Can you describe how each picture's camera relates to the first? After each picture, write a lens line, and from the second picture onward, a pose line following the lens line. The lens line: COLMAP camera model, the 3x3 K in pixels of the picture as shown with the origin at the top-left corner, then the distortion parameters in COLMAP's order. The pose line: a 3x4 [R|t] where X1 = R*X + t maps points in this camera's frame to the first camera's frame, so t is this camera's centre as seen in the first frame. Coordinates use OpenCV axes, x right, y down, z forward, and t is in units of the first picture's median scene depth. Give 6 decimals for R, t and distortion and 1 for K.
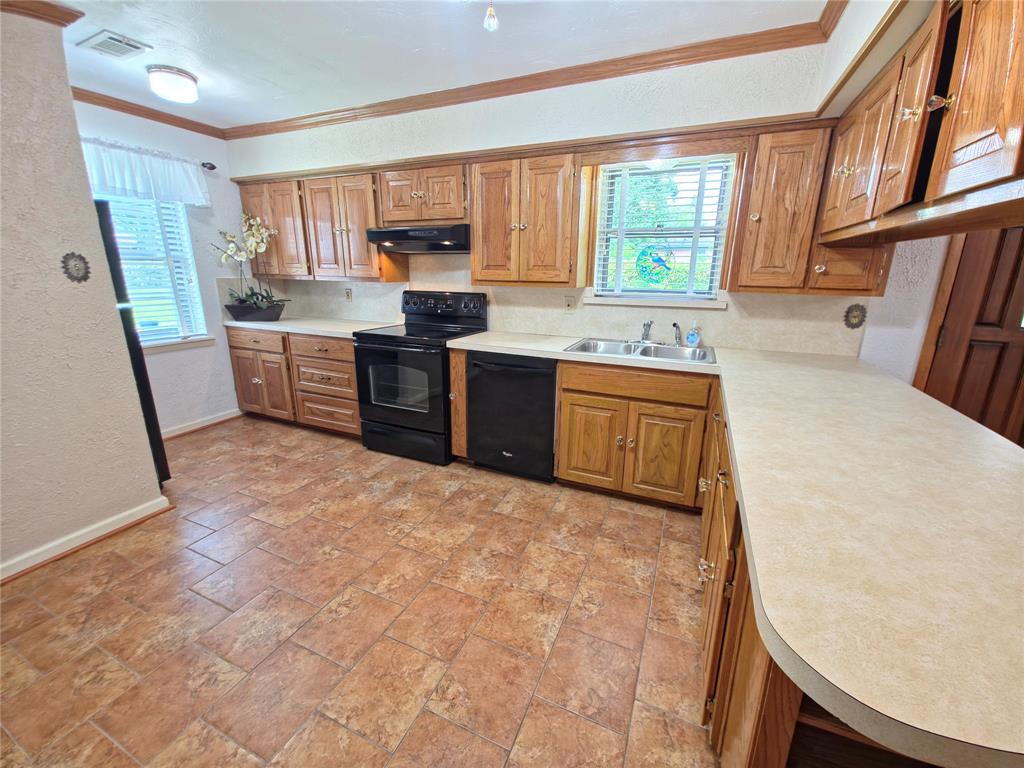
lens RADIAL K [[411.1, 0, 518.6], [0, 411.1, 377.7], [0, 0, 1]] dist [0.008564, -0.006574]
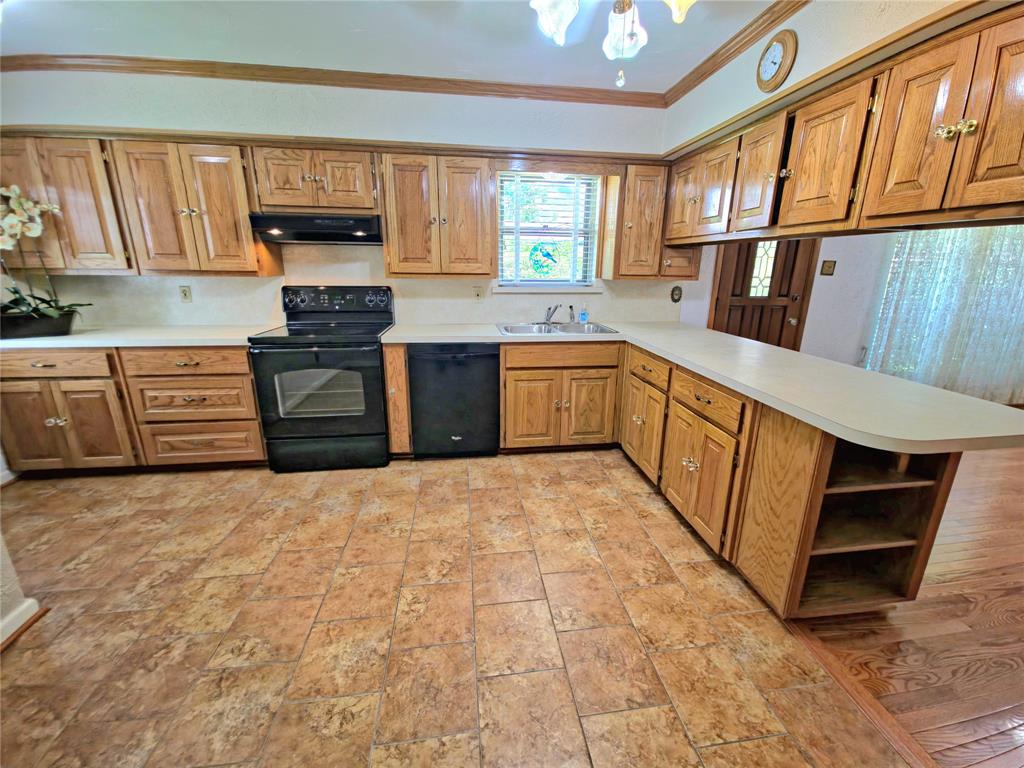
lens RADIAL K [[411.1, 0, 519.0], [0, 411.1, 377.6], [0, 0, 1]] dist [0.008564, -0.006574]
pose [[0.853032, -0.138663, 0.503099, -0.397487], [0.130085, 0.990121, 0.052328, -0.002006], [-0.505385, 0.020808, 0.862643, 0.005294]]
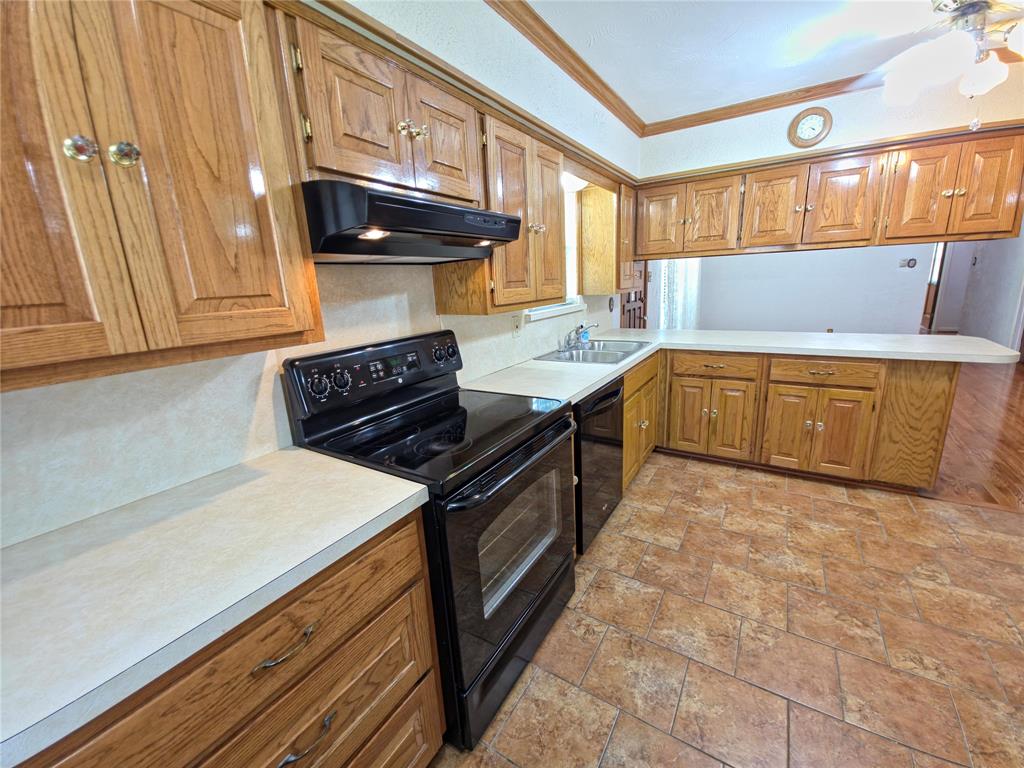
lens RADIAL K [[411.1, 0, 521.3], [0, 411.1, 376.1], [0, 0, 1]] dist [0.008564, -0.006574]
pose [[0.147005, -0.244153, 0.958530, -0.764632], [0.296491, 0.935375, 0.192784, -0.261042], [-0.943654, 0.255855, 0.209894, 0.914385]]
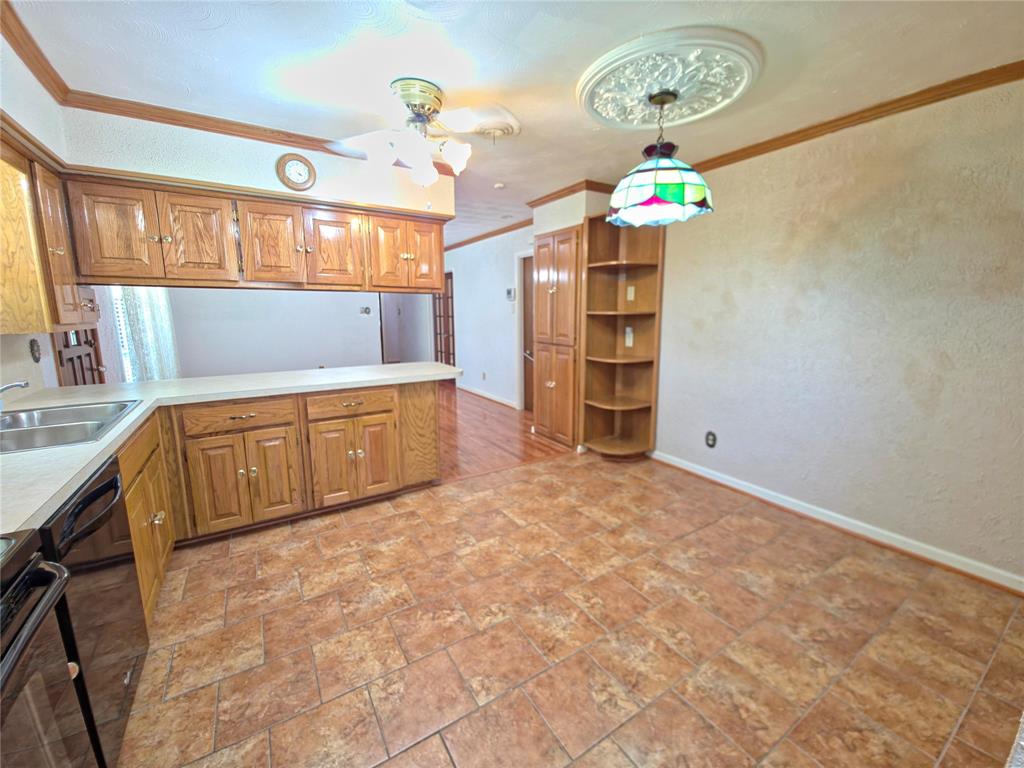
lens RADIAL K [[411.1, 0, 515.8], [0, 411.1, 379.7], [0, 0, 1]] dist [0.008564, -0.006574]
pose [[-0.825310, -0.103634, 0.555088, -0.638456], [0.134448, 0.918681, 0.371414, -0.257411], [-0.548440, 0.381162, -0.744264, 0.969637]]
